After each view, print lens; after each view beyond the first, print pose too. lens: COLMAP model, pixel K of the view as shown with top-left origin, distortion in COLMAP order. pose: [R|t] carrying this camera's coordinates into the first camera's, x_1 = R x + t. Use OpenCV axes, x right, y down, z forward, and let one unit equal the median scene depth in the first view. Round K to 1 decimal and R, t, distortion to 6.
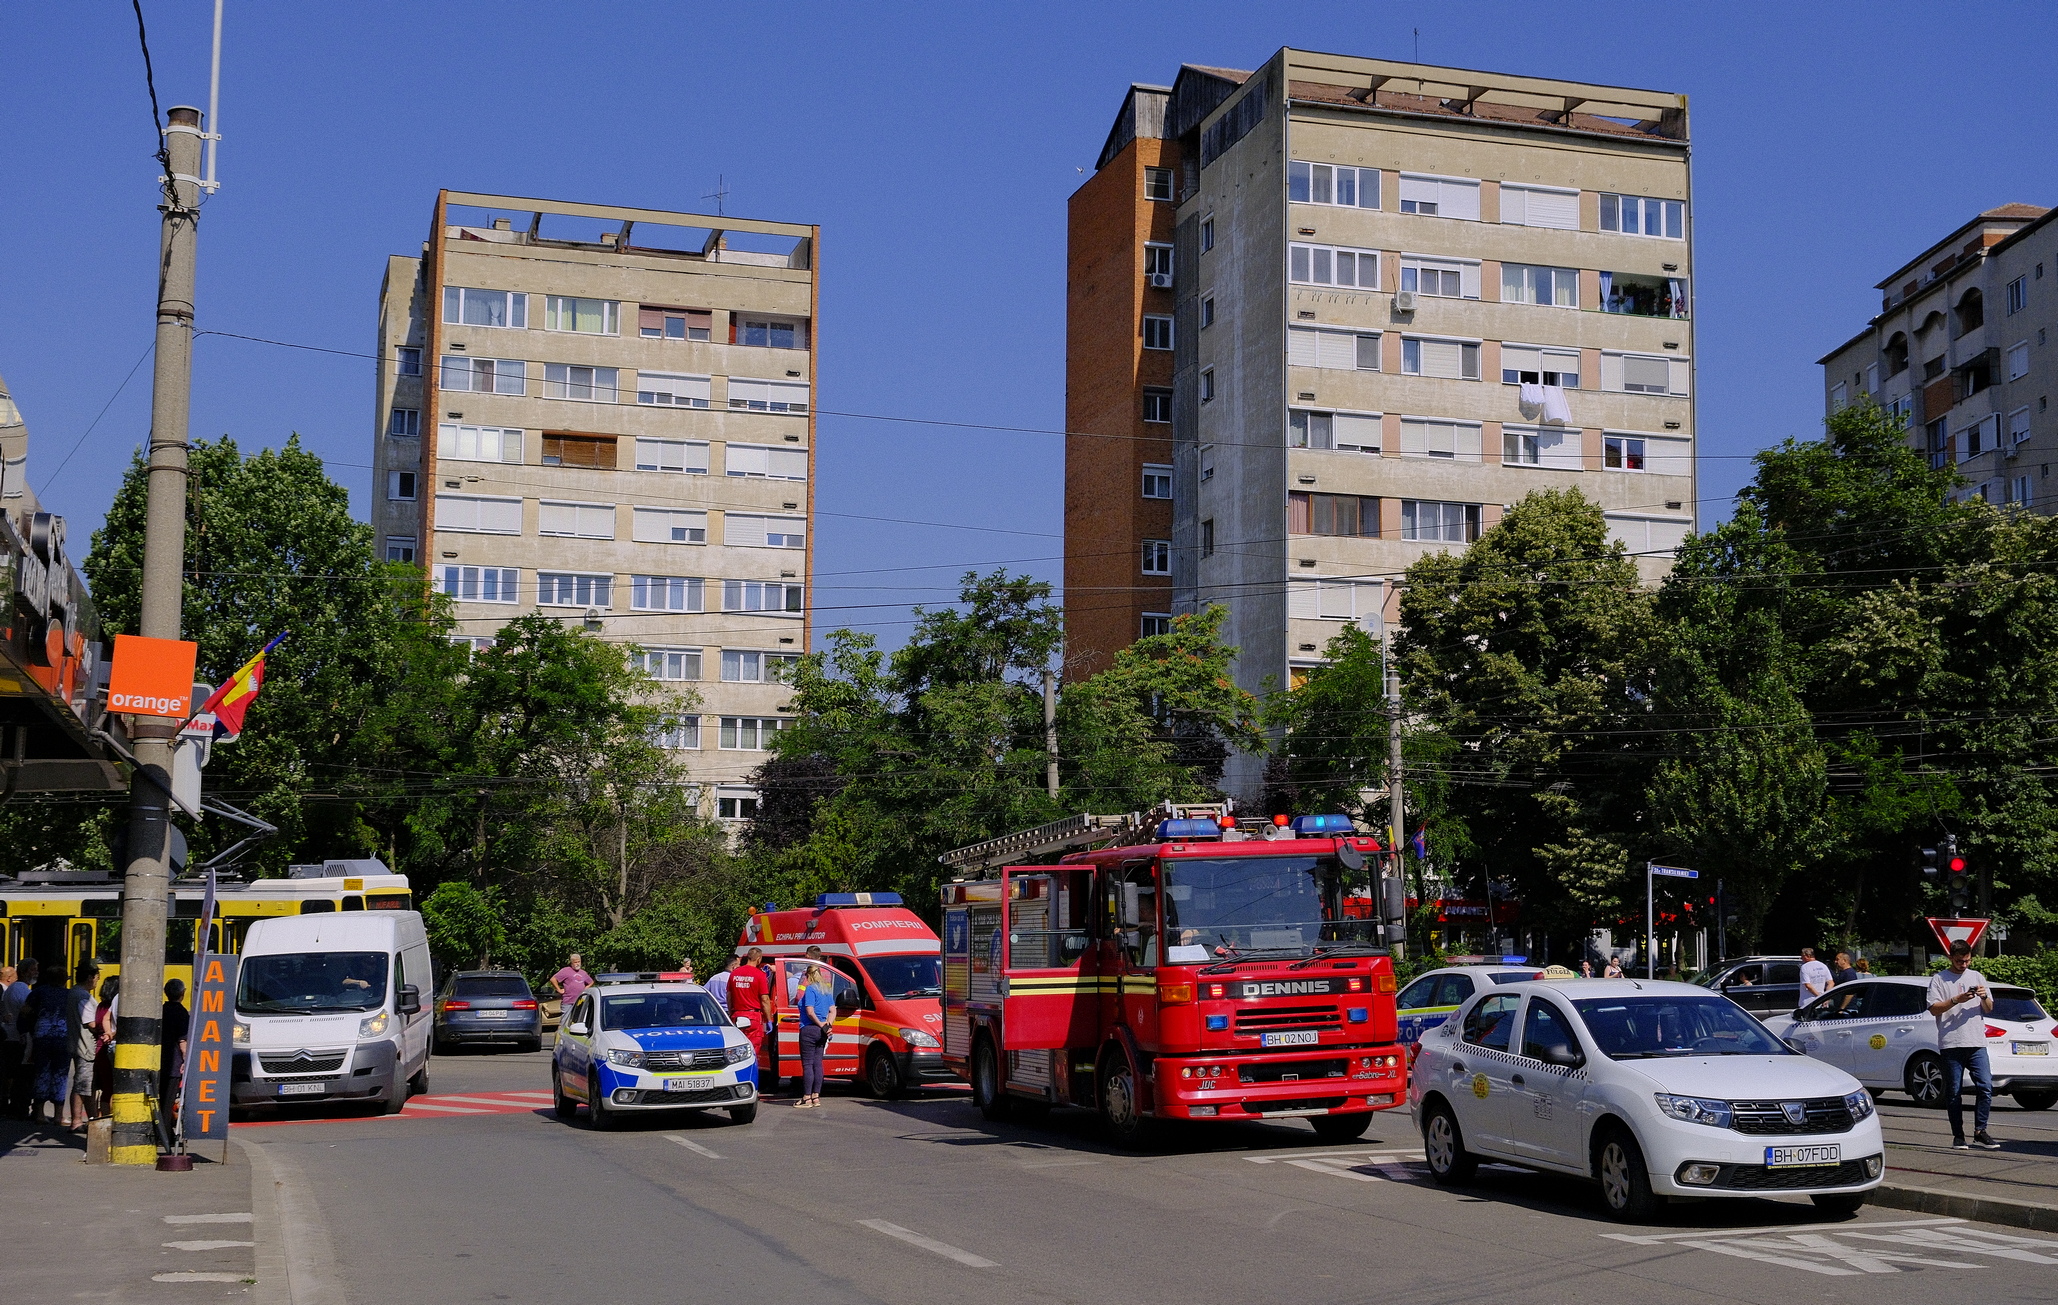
lens RADIAL K [[2478.1, 0, 1033.9], [0, 2478.1, 684.5], [0, 0, 1]] dist [0.018190, 0.015501]
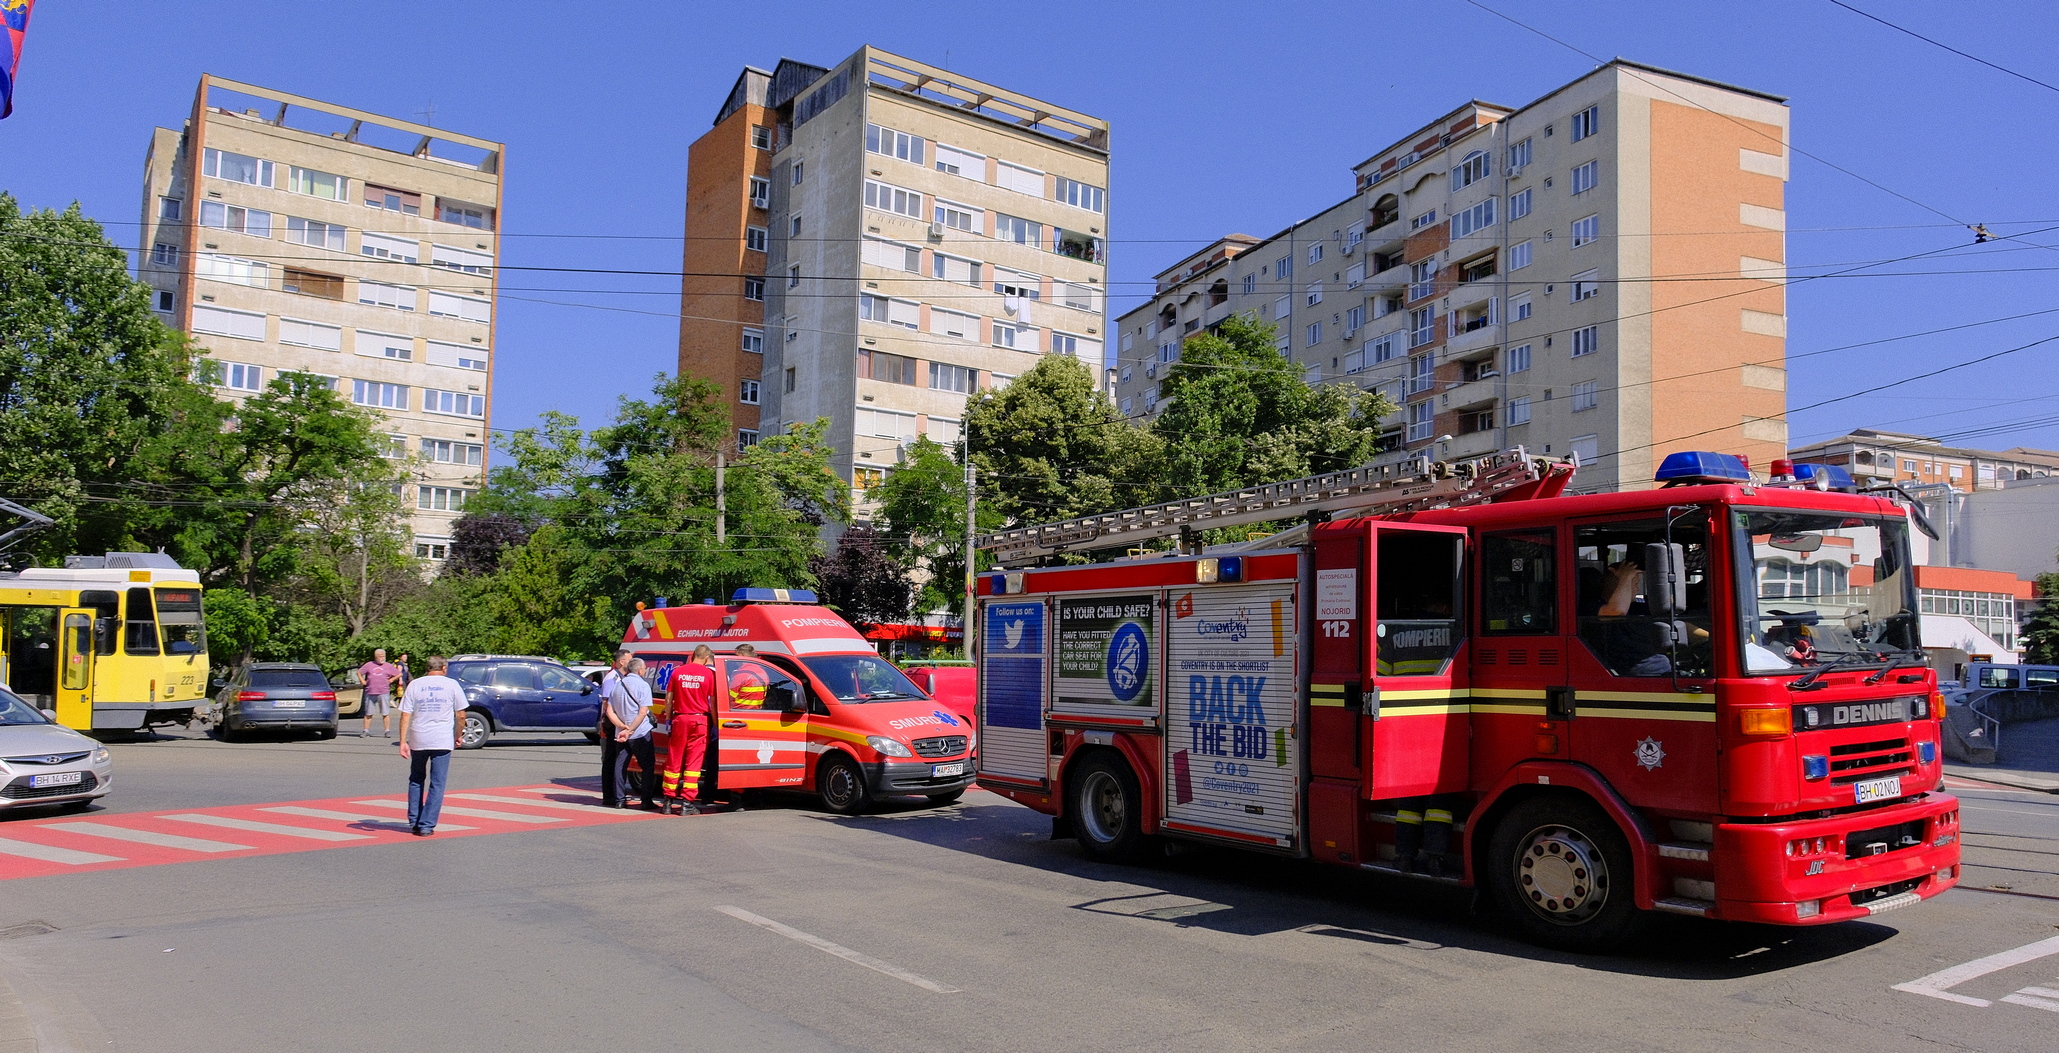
lens RADIAL K [[1378.8, 0, 1024.3], [0, 1378.8, 583.4], [0, 0, 1]] dist [-0.002745, 0.006252]
pose [[0.947939, 0.035757, 0.316439, -0.055867], [-0.051810, 0.997754, 0.042462, 0.020774], [-0.314210, -0.056646, 0.947662, 0.178971]]
